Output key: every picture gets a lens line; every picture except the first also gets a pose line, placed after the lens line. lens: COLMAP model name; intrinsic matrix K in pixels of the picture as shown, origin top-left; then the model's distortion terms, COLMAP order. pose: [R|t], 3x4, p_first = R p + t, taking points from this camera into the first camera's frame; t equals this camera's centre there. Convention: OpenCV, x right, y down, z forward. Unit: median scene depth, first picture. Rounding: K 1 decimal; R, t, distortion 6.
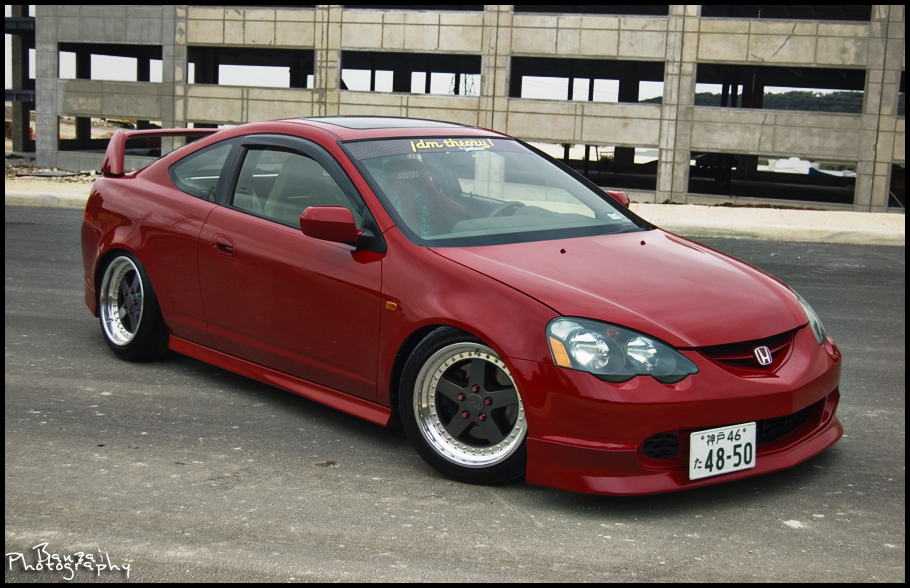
lens RADIAL K [[1271.5, 0, 457.0], [0, 1271.5, 297.9], [0, 0, 1]] dist [-0.049767, 0.000000]
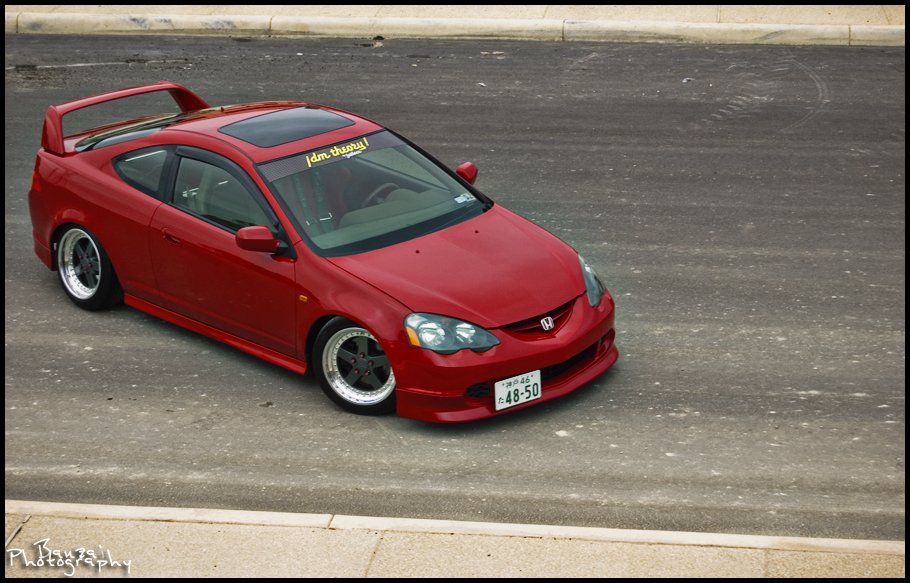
lens RADIAL K [[2092.8, 0, 453.3], [0, 2092.8, 290.9], [0, 0, 1]] dist [-0.035400, 0.000000]
pose [[0.997598, -0.056437, 0.040168, 0.026588], [0.048781, 0.984046, 0.171097, -0.430602], [-0.049183, -0.168726, 0.984435, -1.481447]]
